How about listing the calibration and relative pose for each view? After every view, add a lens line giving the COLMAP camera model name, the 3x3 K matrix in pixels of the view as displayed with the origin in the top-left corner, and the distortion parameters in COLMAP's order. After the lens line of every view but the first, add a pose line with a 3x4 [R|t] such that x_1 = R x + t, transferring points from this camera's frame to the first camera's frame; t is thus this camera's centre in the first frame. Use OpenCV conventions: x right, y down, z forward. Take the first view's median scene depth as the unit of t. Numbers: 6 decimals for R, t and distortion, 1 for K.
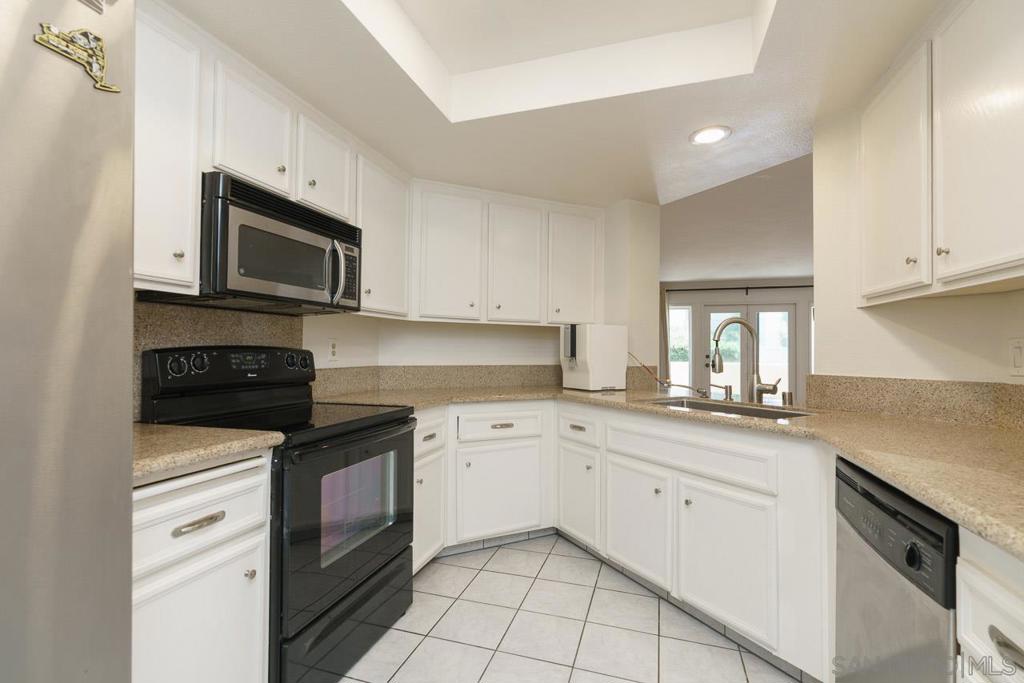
lens RADIAL K [[466.5, 0, 509.6], [0, 466.5, 342.3], [0, 0, 1]] dist [0.000248, 0.001190]
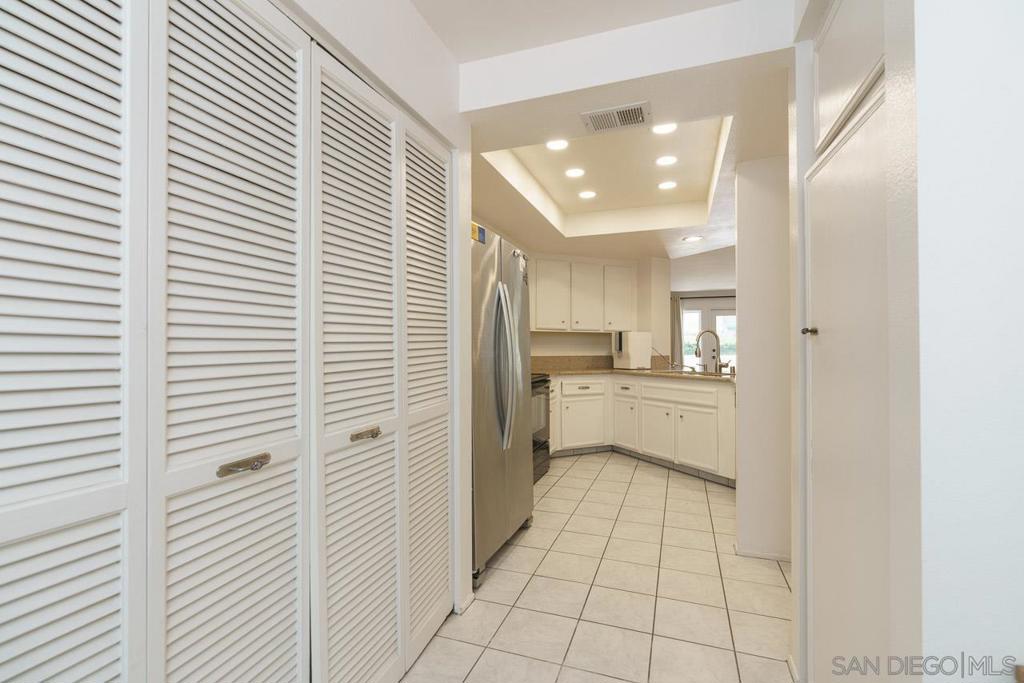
lens RADIAL K [[466.5, 0, 512.9], [0, 466.5, 343.8], [0, 0, 1]] dist [0.000248, 0.001190]
pose [[0.999355, -0.010627, -0.034294, -0.223186], [0.010999, 0.999882, 0.010684, -0.017837], [0.034176, -0.011055, 0.999355, -0.825937]]
